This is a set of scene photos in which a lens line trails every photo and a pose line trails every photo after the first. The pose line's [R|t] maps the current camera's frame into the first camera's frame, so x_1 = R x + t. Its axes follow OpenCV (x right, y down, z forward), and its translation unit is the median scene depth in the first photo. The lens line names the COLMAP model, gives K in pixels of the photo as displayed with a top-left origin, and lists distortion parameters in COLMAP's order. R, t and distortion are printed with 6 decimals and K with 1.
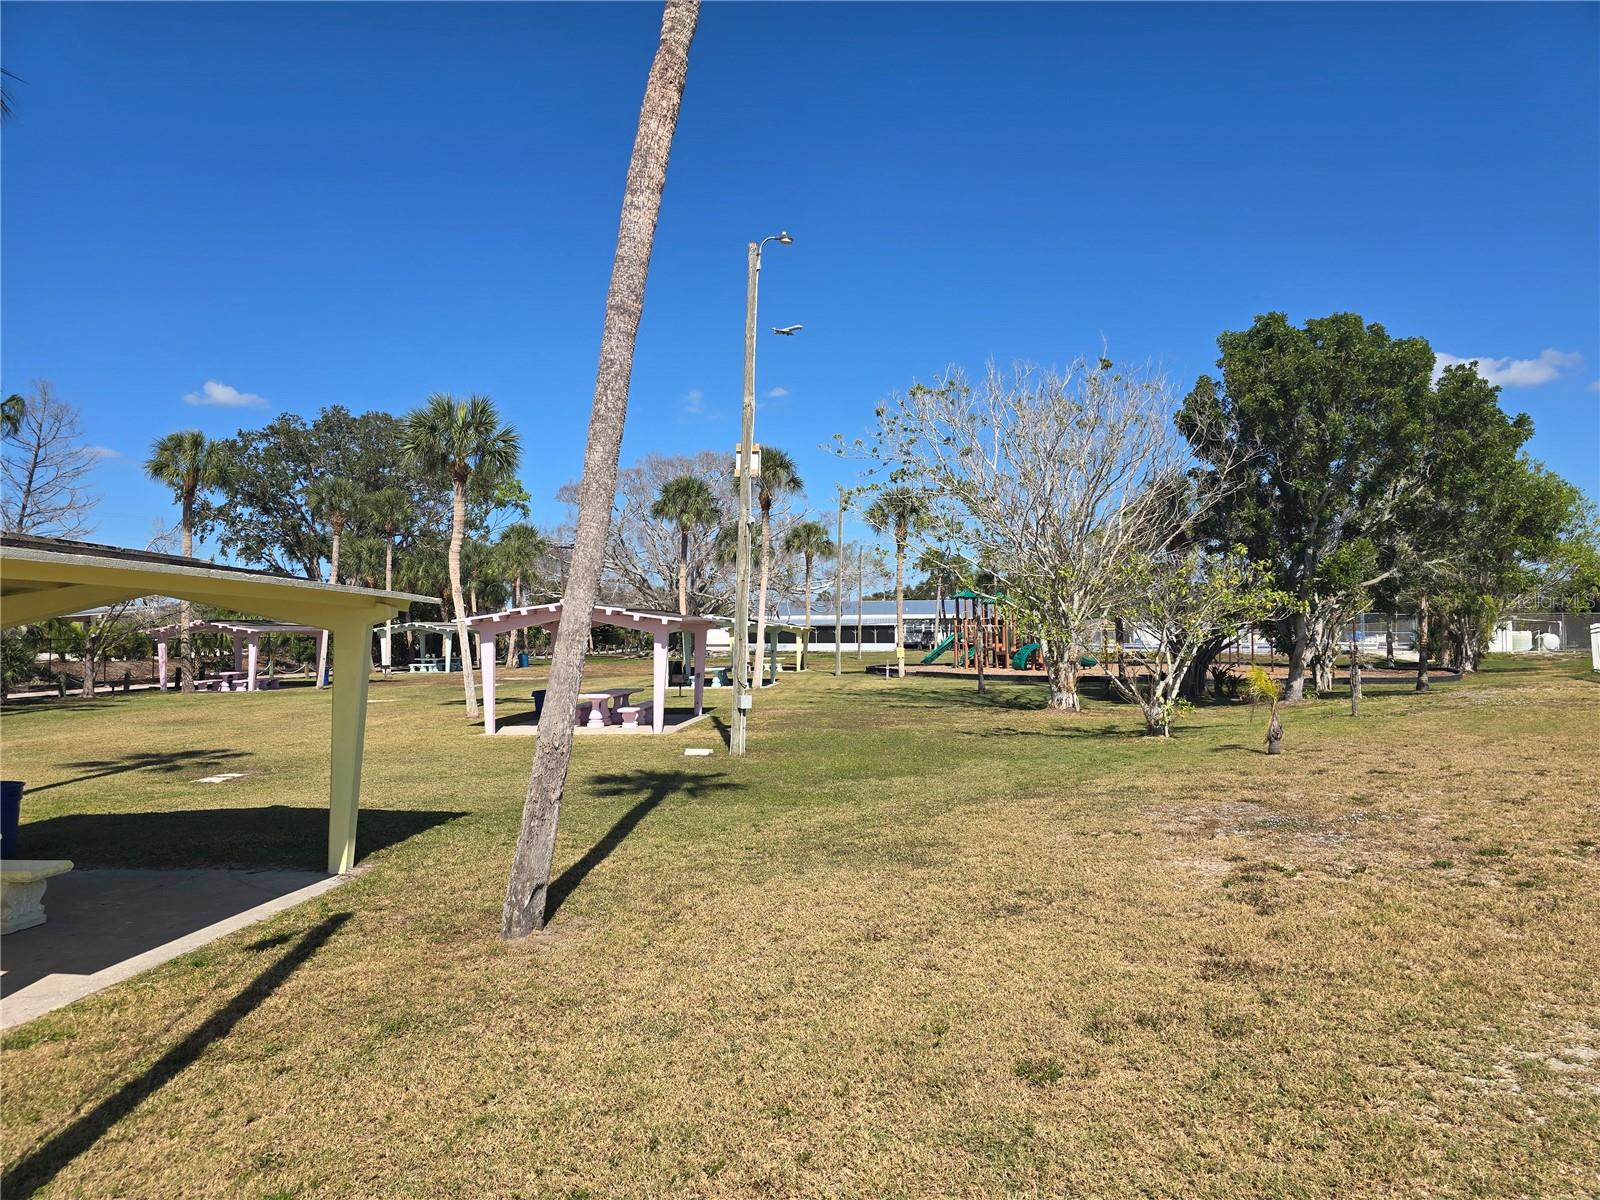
lens RADIAL K [[1091.3, 0, 803.1], [0, 1091.3, 608.1], [0, 0, 1]] dist [0.035574, -0.052962]
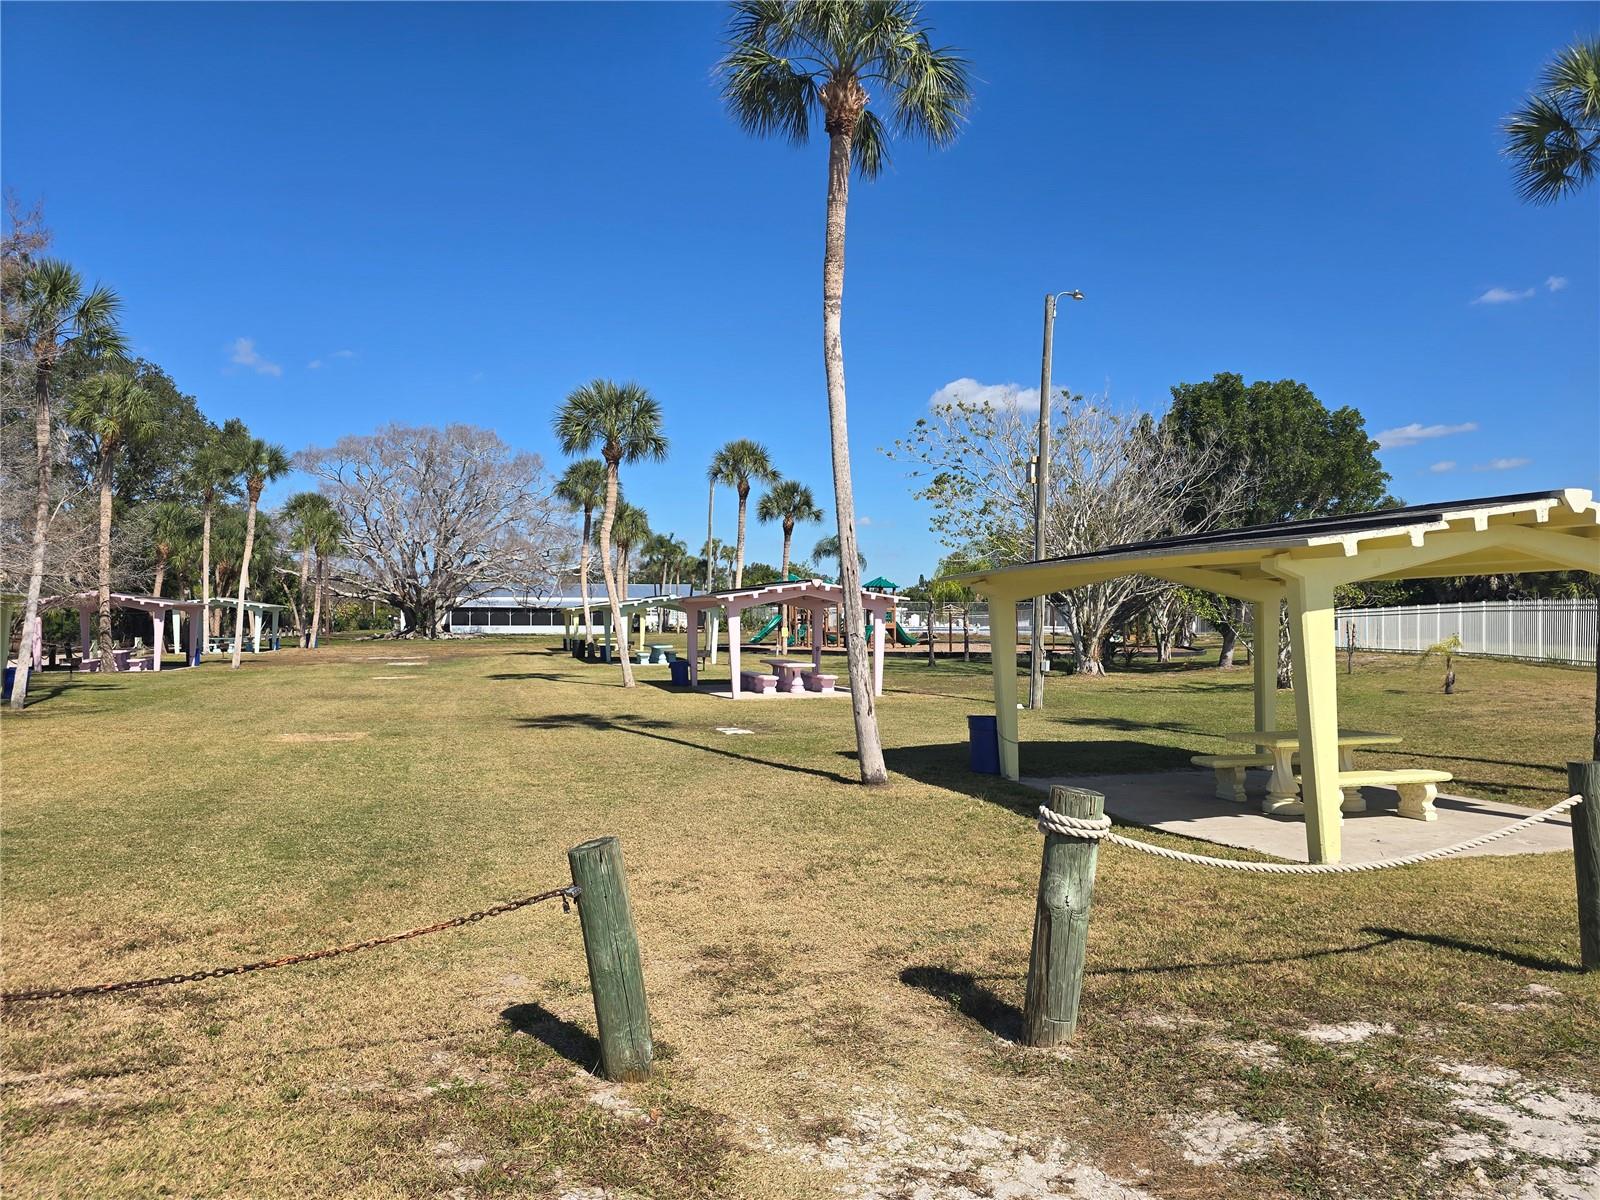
lens RADIAL K [[1091.3, 0, 803.1], [0, 1091.3, 608.1], [0, 0, 1]] dist [0.035574, -0.052962]
pose [[0.929684, 0.012354, 0.368150, -0.567762], [-0.017169, 0.999804, 0.009808, 0.010161], [-0.367957, -0.015439, 0.929715, -0.042346]]
